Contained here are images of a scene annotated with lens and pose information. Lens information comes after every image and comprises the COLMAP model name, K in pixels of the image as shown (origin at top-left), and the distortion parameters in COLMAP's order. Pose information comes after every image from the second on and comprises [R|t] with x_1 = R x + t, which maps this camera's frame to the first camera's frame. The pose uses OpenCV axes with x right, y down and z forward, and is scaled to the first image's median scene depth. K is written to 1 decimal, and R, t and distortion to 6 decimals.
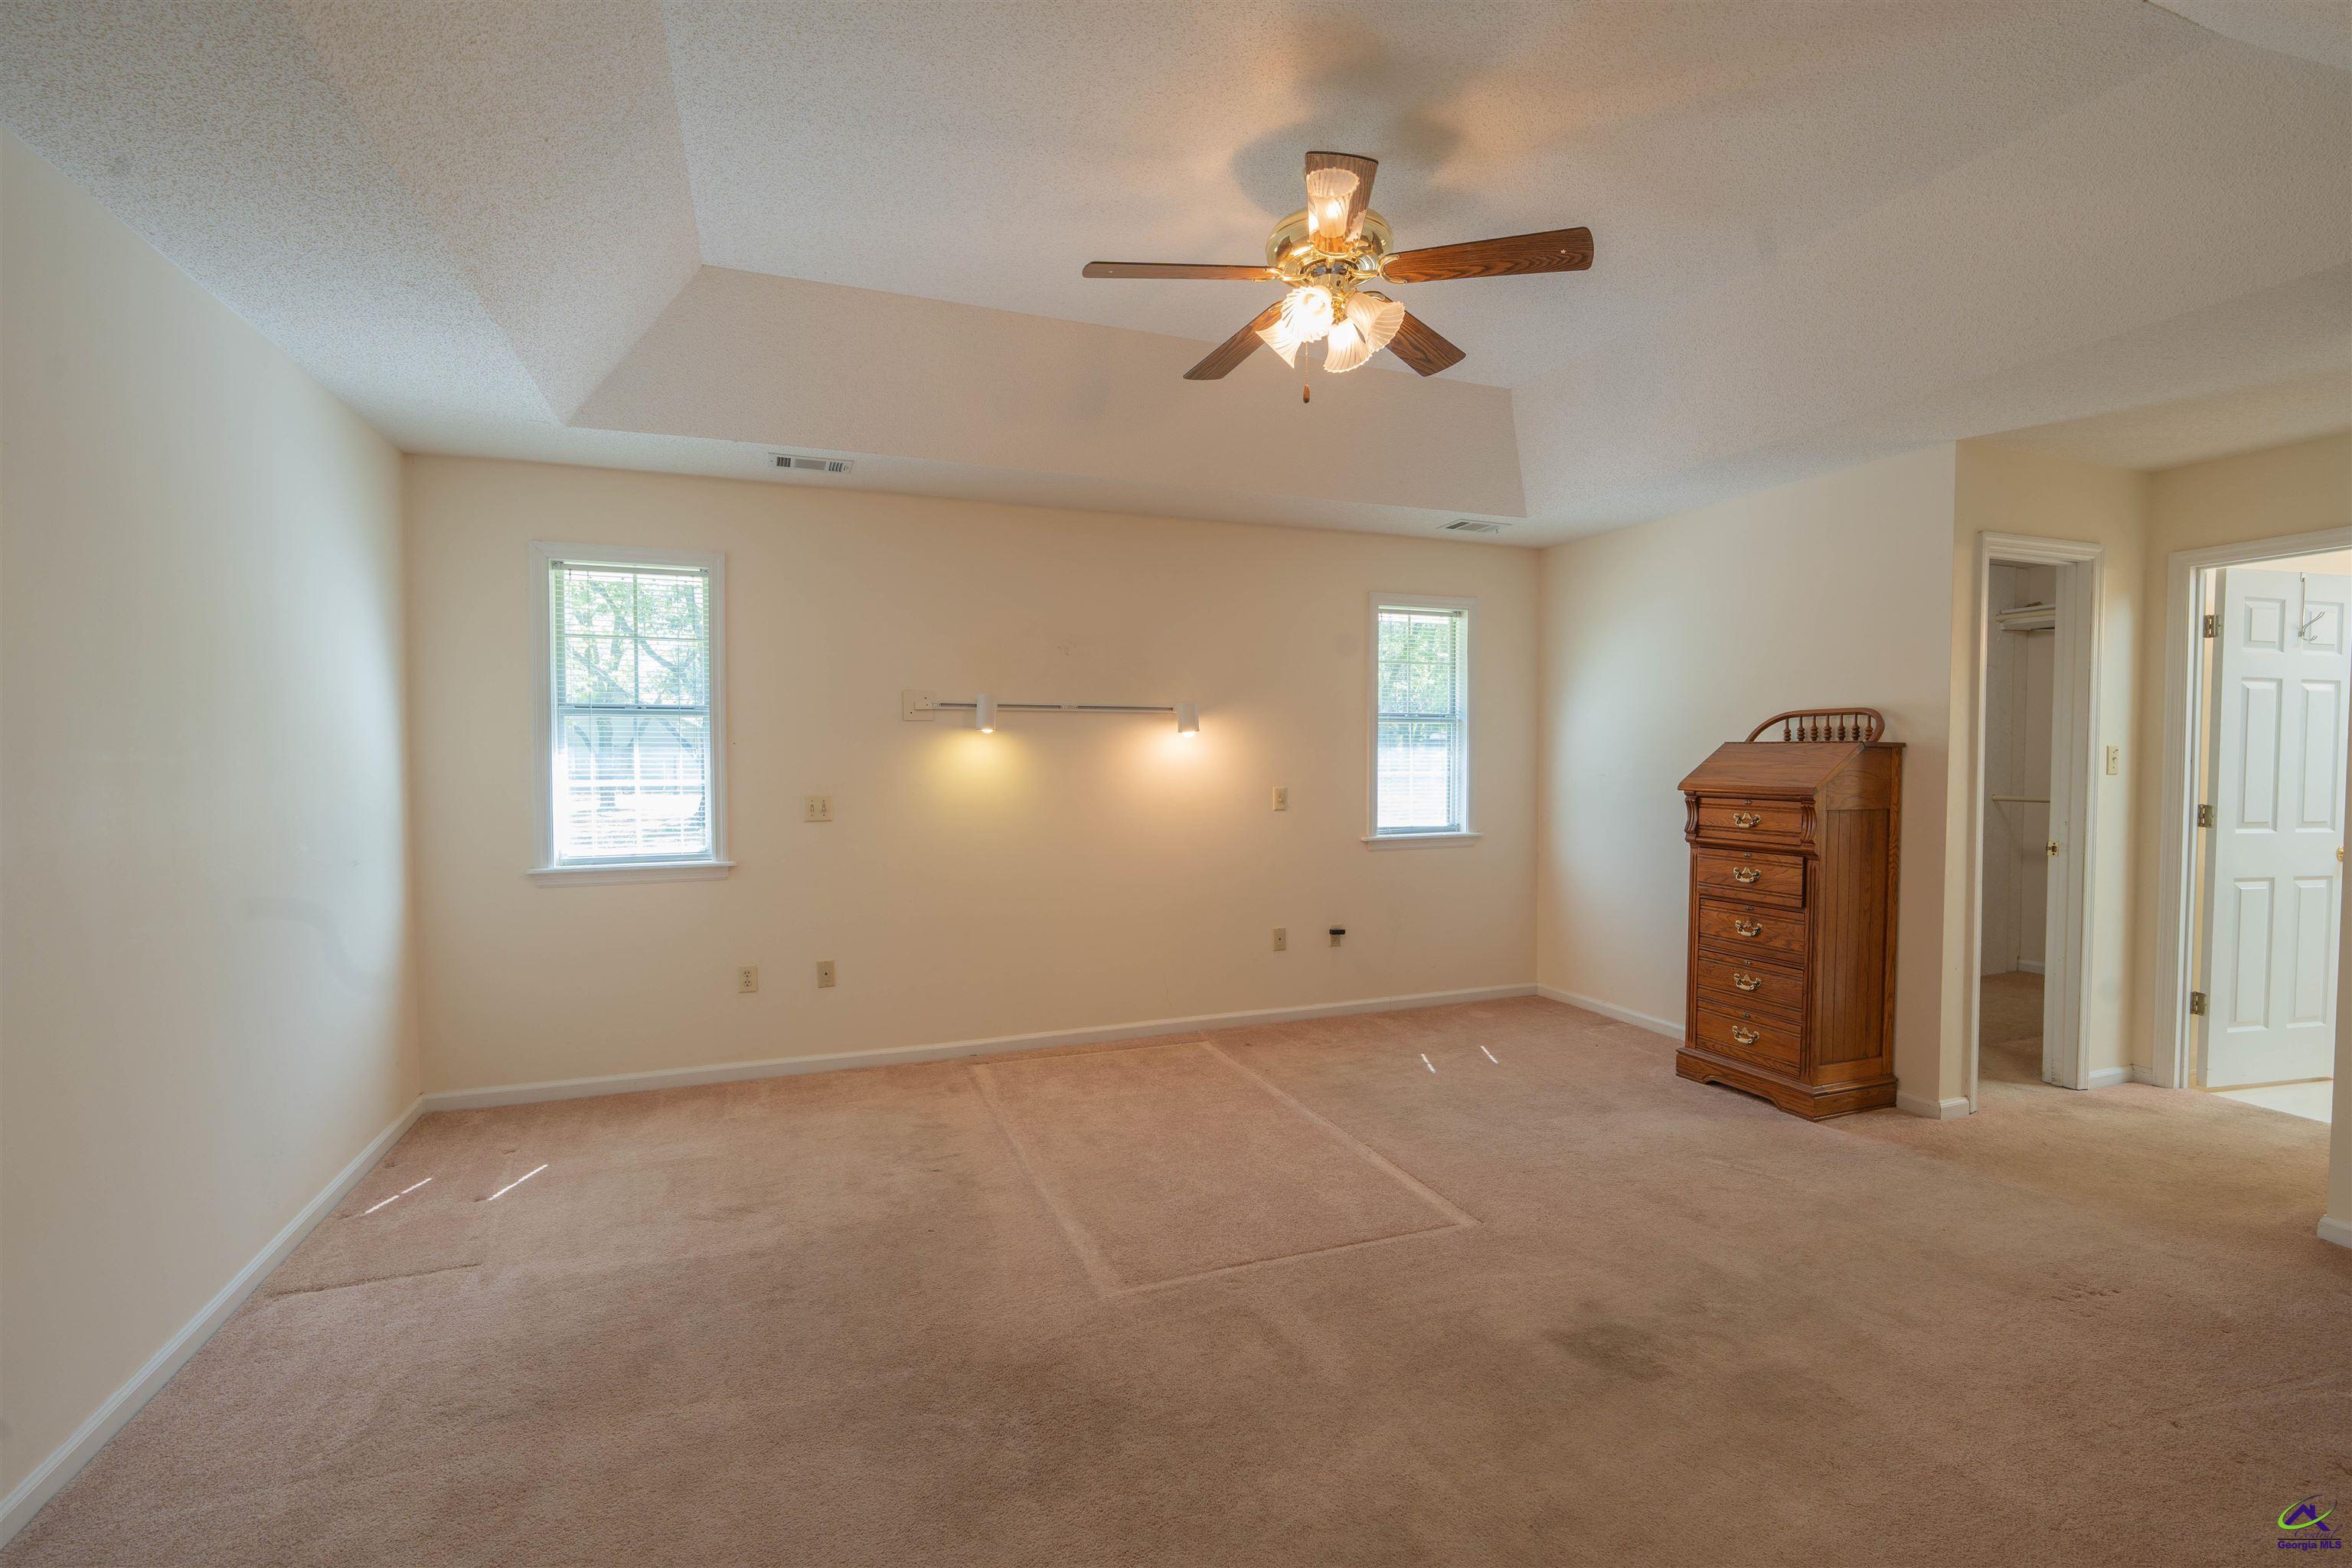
lens RADIAL K [[1045.5, 0, 1179.1], [0, 1045.5, 780.7], [0, 0, 1]] dist [-0.015300, 0.000280]
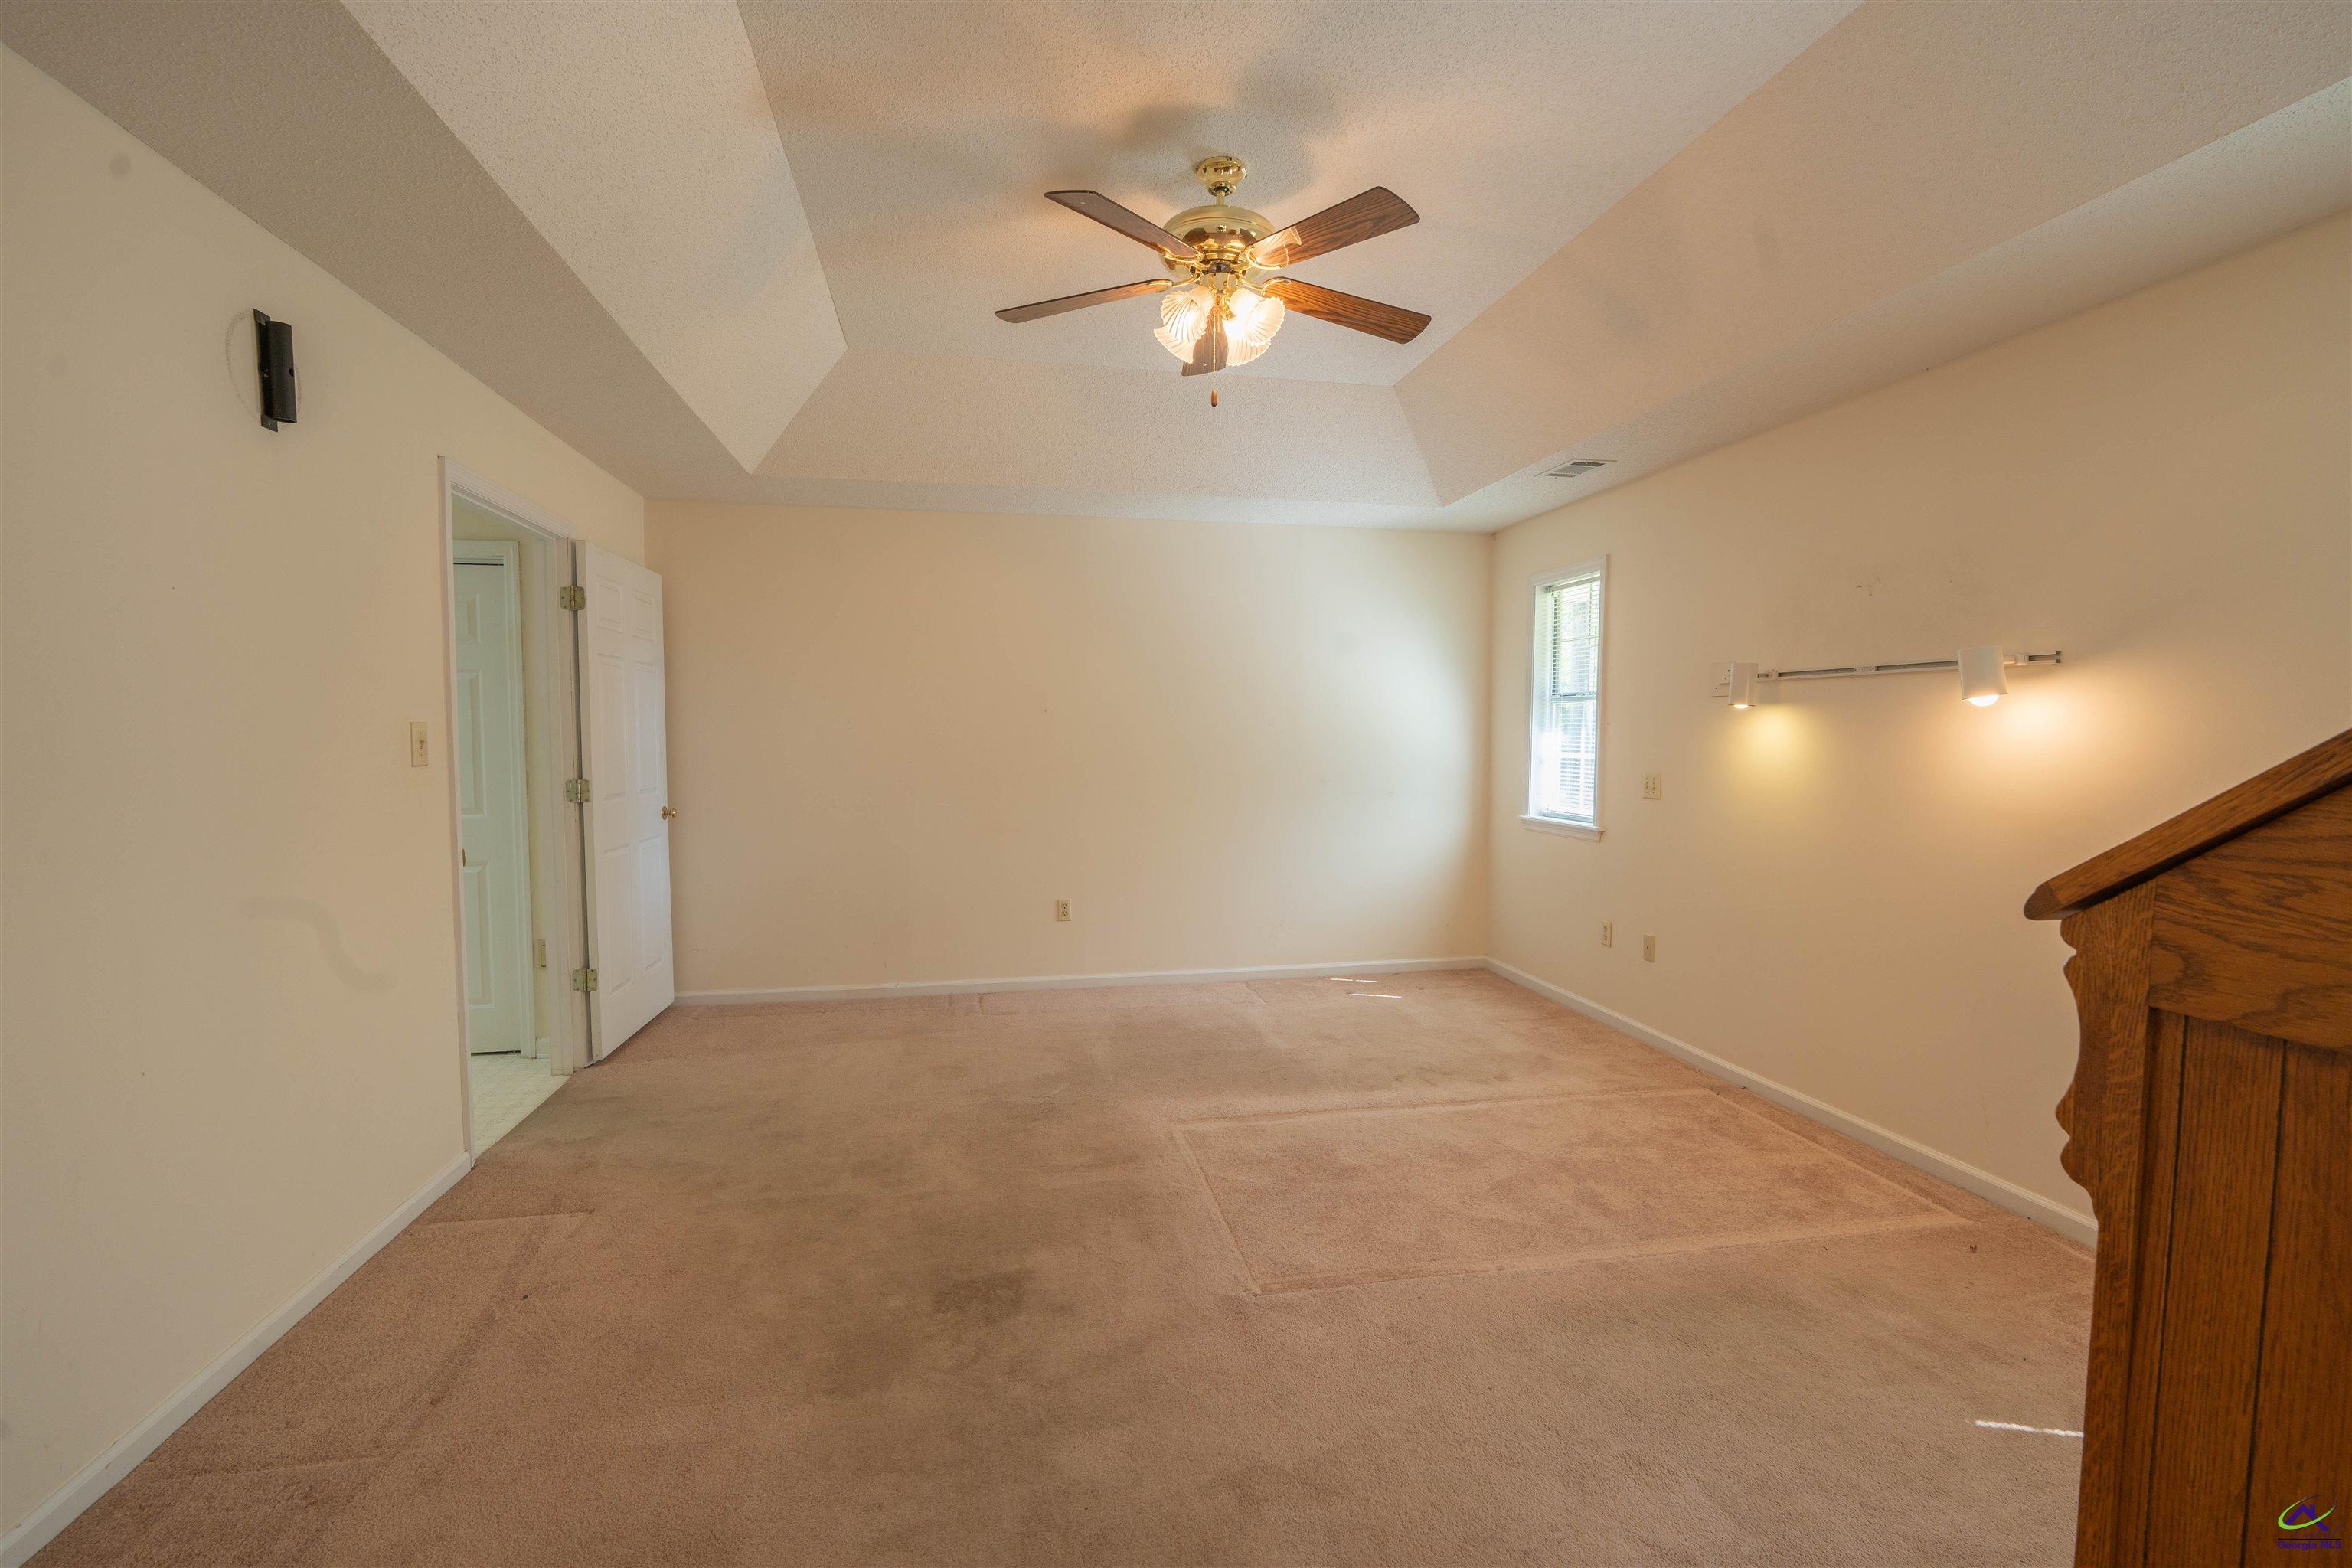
lens RADIAL K [[1045.5, 0, 1179.1], [0, 1045.5, 780.7], [0, 0, 1]] dist [-0.015300, 0.000280]
pose [[-0.184254, 0.047039, -0.981752, 0.788701], [-0.024842, 0.998312, 0.052495, -0.022564], [0.982565, 0.034061, -0.182775, 0.770576]]
